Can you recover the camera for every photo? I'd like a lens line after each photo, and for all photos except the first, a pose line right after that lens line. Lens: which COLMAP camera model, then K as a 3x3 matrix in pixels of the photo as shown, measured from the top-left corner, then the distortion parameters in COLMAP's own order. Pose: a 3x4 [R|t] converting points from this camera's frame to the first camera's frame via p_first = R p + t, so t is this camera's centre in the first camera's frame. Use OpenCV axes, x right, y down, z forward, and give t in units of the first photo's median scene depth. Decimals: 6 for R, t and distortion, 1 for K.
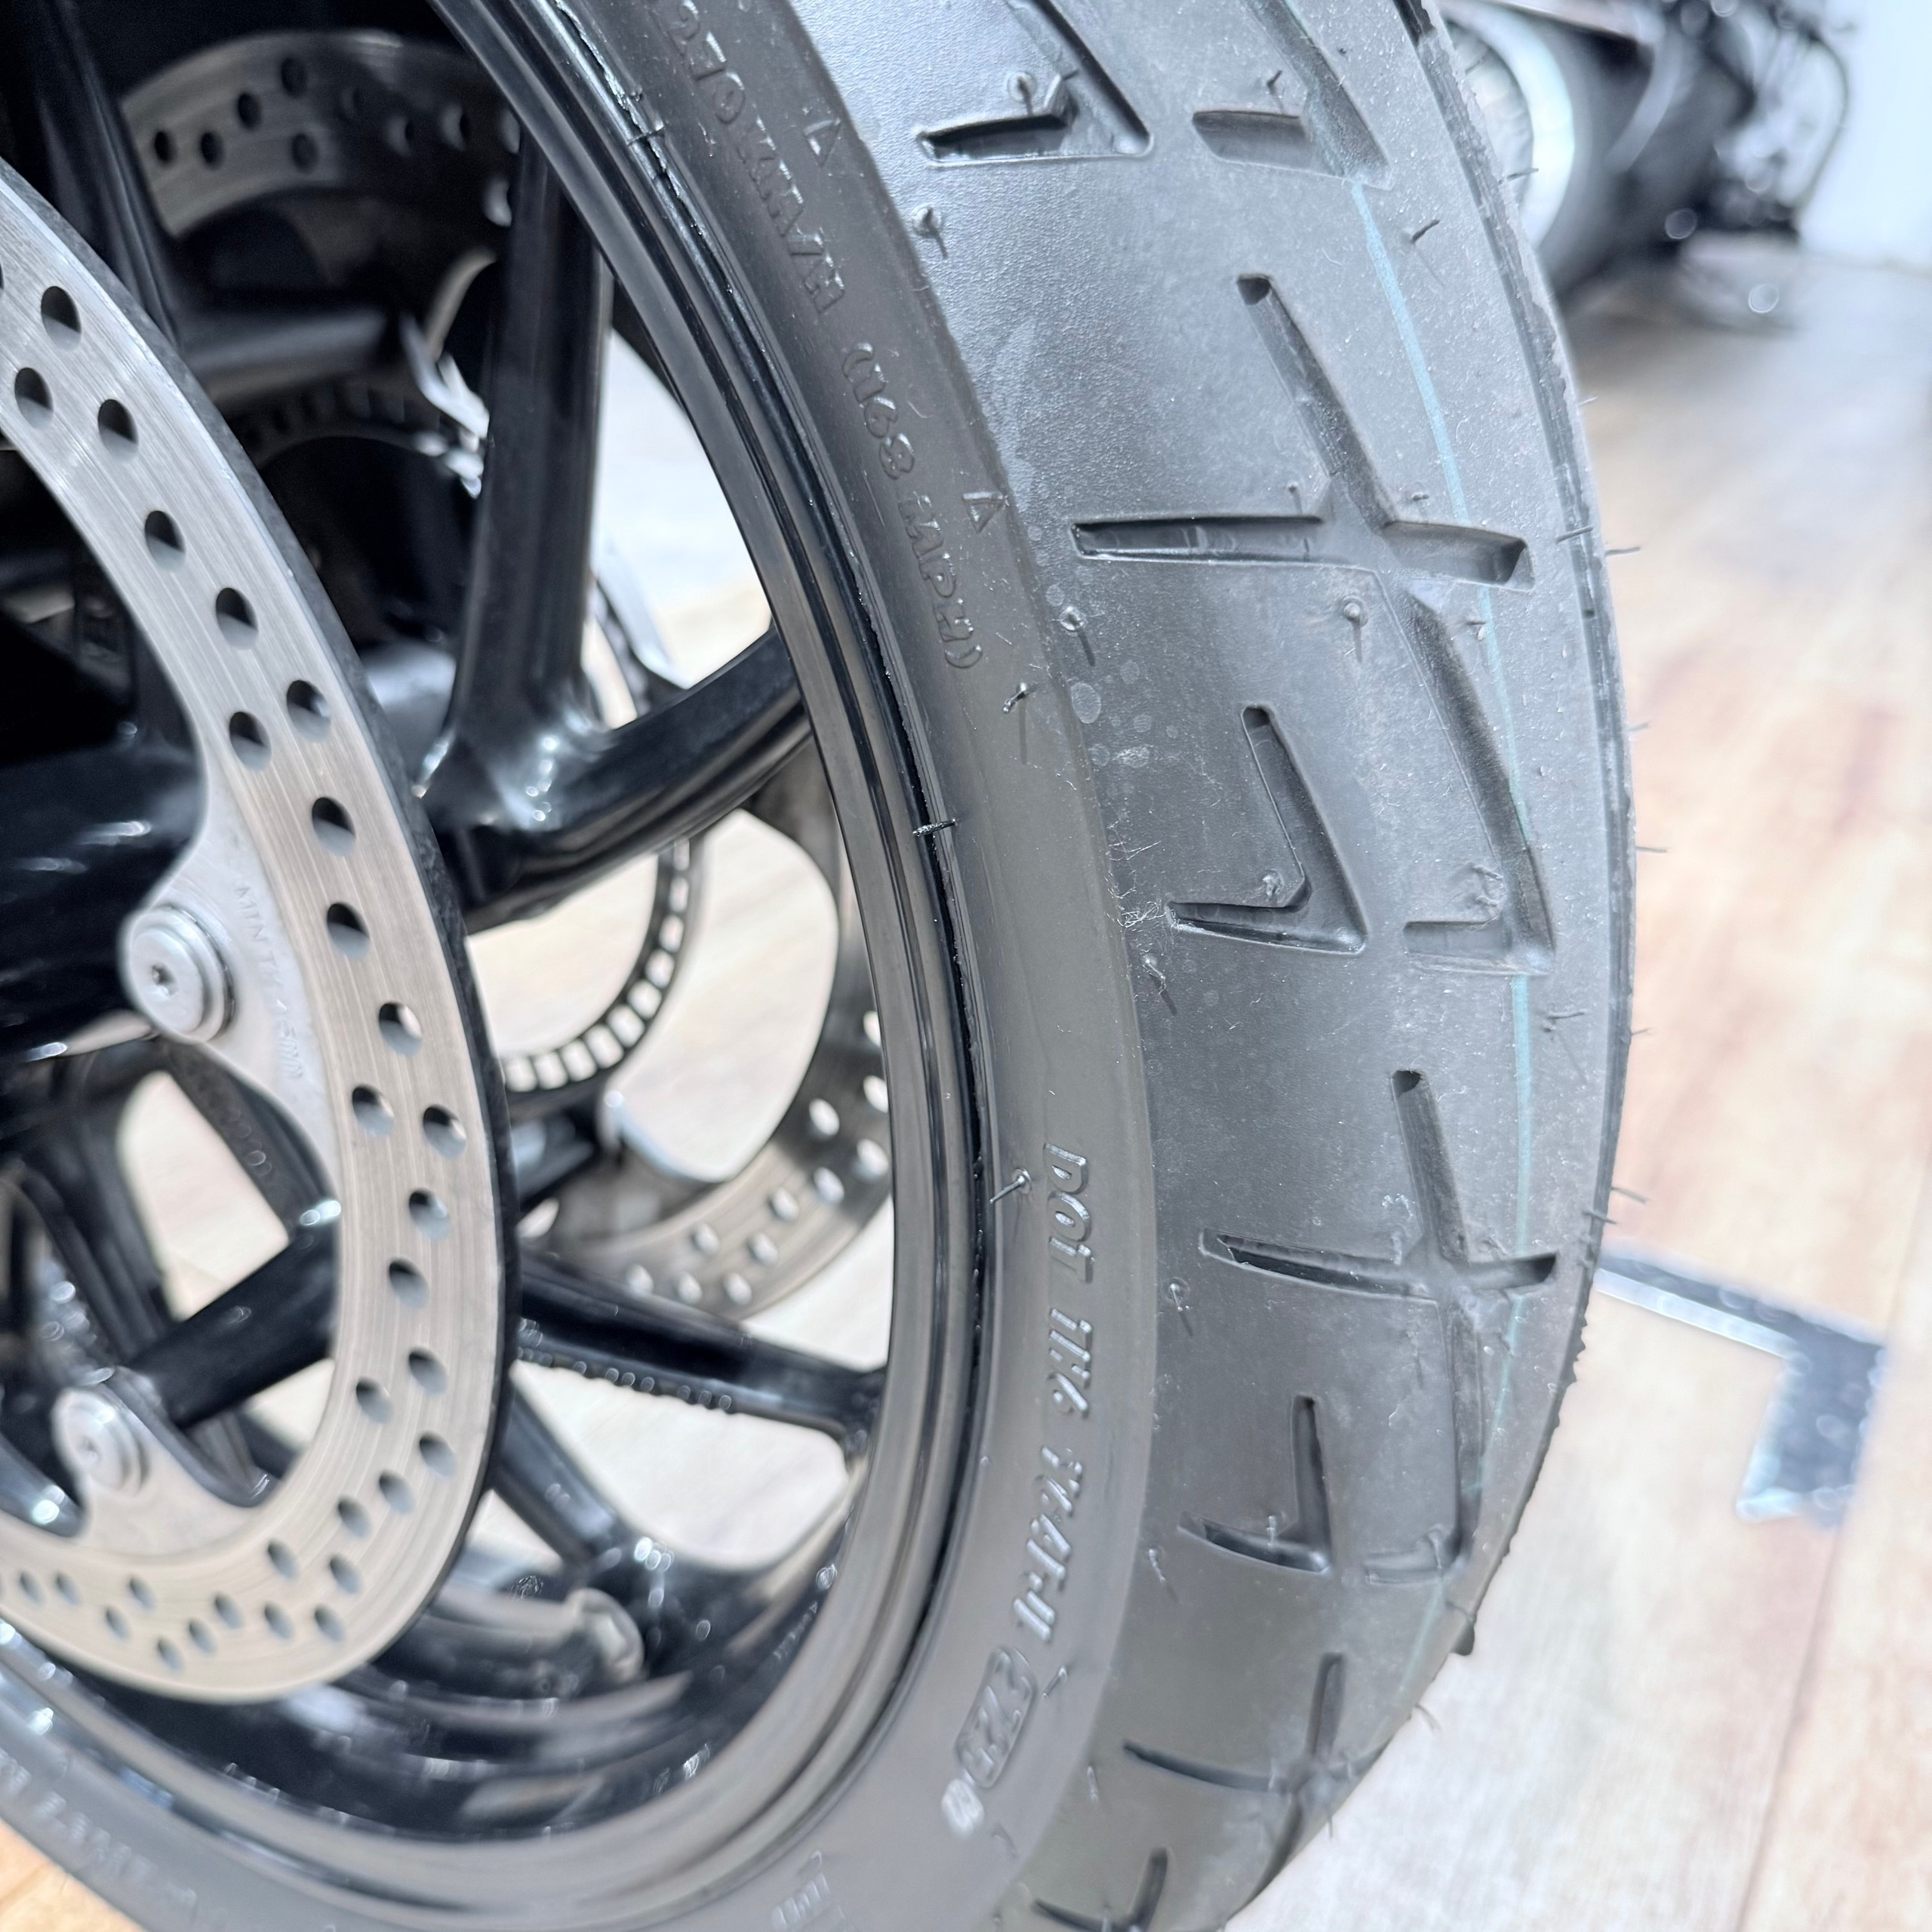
lens RADIAL K [[1838.0, 0, 957.6], [0, 1838.0, 962.5], [0, 0, 1]] dist [0.035664, -0.076634]
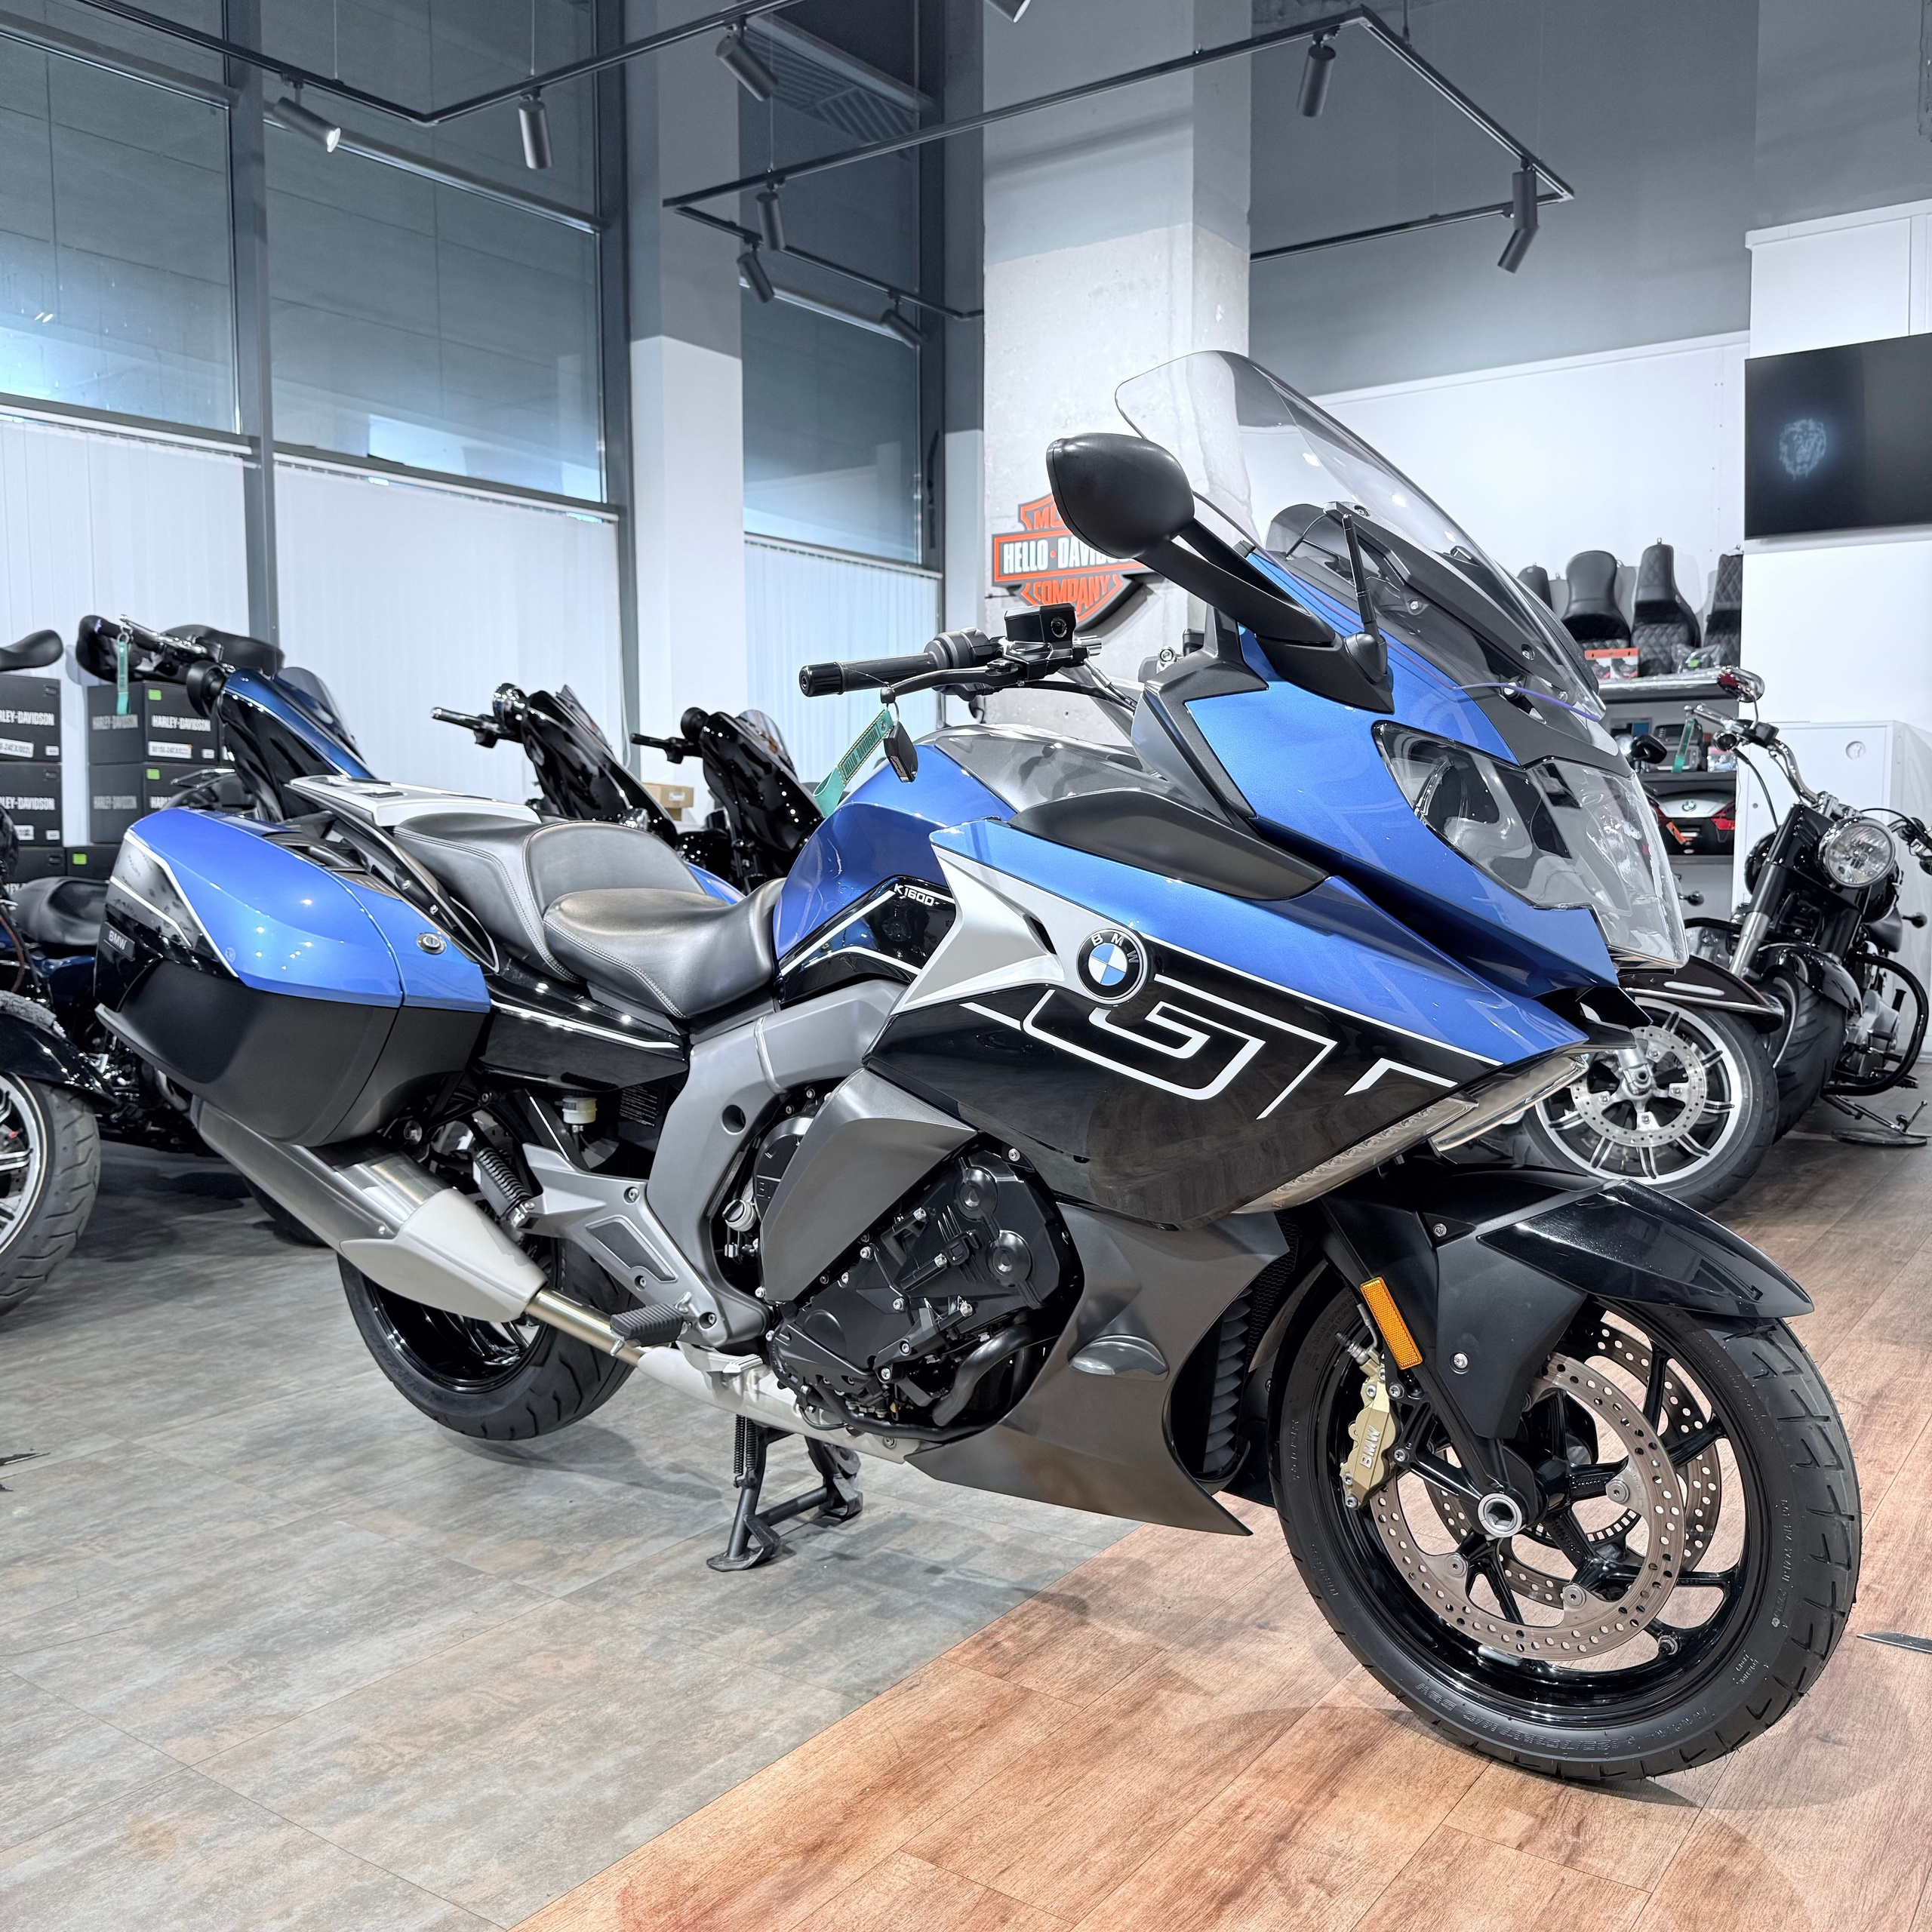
lens RADIAL K [[1811.2, 0, 960.9], [0, 1811.2, 962.5], [0, 0, 1]] dist [0.105463, -0.195779]
pose [[0.993767, -0.072343, -0.084814, -1.737408], [0.034200, 0.921991, -0.385697, 0.596883], [0.106101, 0.380393, 0.918719, -4.955045]]
